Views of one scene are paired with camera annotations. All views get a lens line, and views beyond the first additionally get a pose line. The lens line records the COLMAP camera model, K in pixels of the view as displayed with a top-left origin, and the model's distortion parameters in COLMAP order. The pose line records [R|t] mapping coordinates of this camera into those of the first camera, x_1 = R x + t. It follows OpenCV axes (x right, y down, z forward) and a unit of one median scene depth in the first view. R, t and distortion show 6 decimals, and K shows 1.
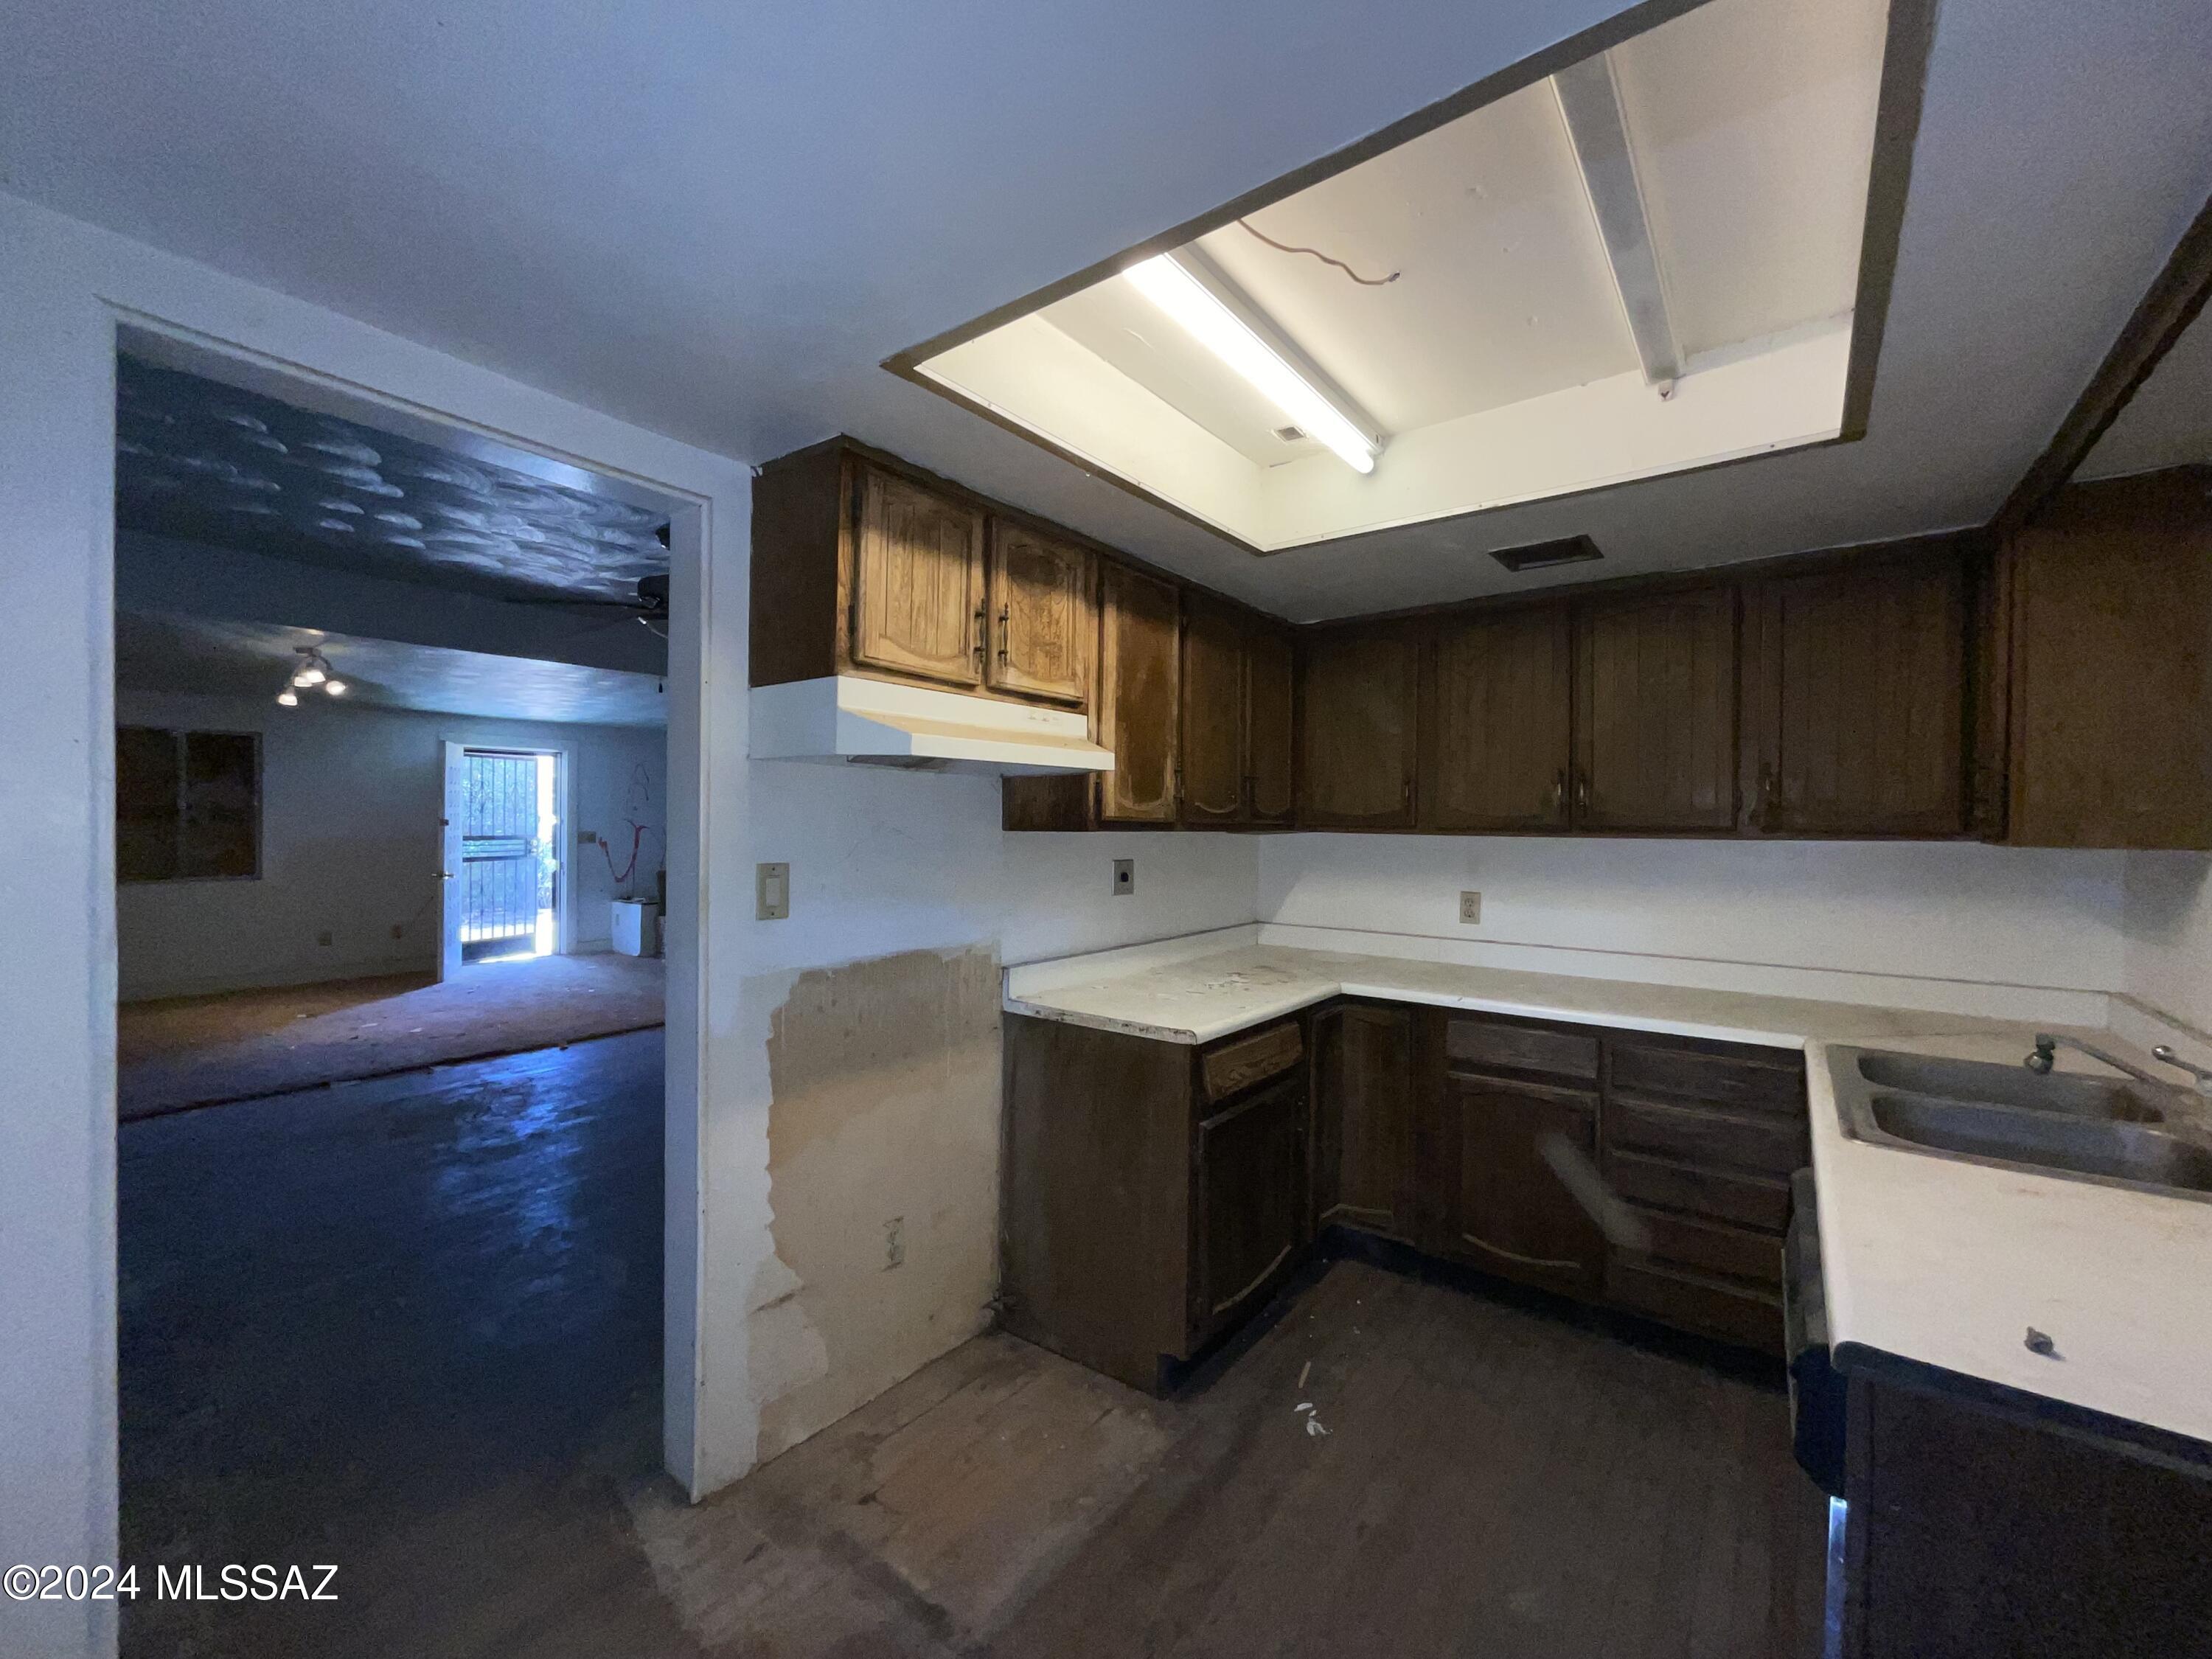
lens RADIAL K [[898.1, 0, 1104.4], [0, 898.1, 827.8], [0, 0, 1]] dist [-0.003857, 0.004050]
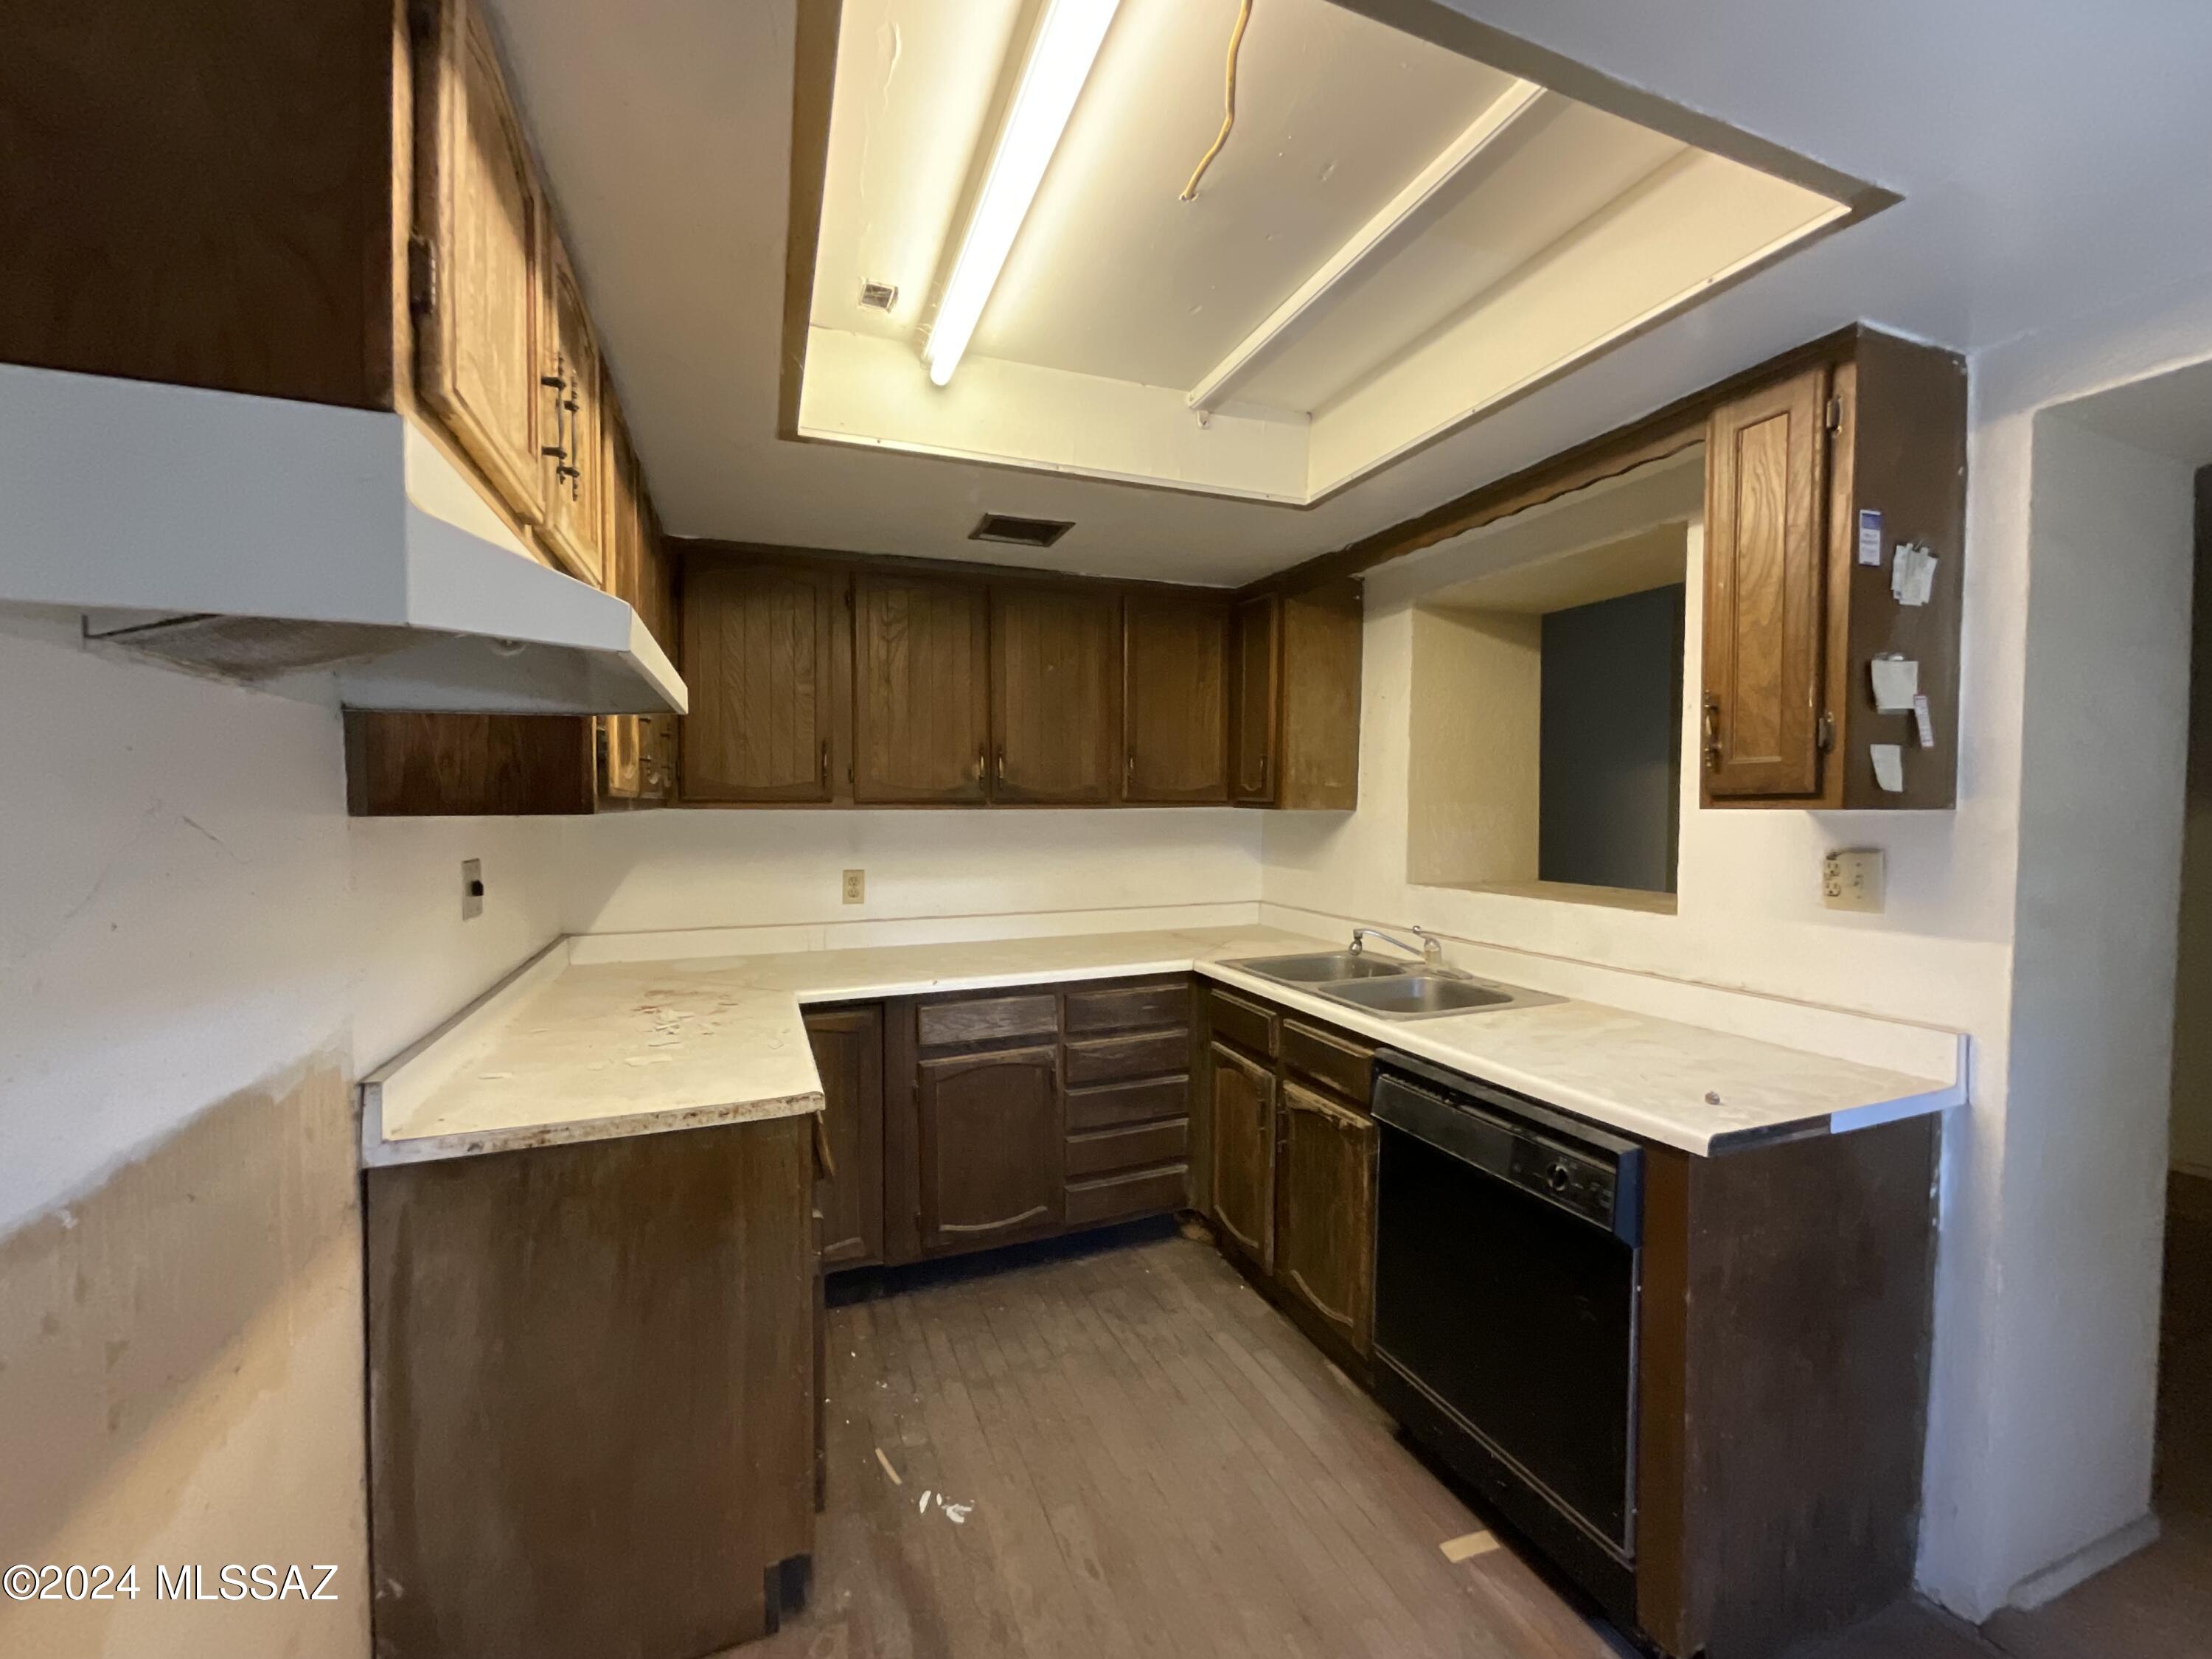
lens RADIAL K [[898.1, 0, 1111.0], [0, 898.1, 829.1], [0, 0, 1]] dist [-0.003857, 0.004050]
pose [[0.509630, -0.037016, 0.859597, -0.331093], [0.011077, 0.999274, 0.036463, -0.003409], [-0.860322, -0.009061, 0.509670, 0.377487]]
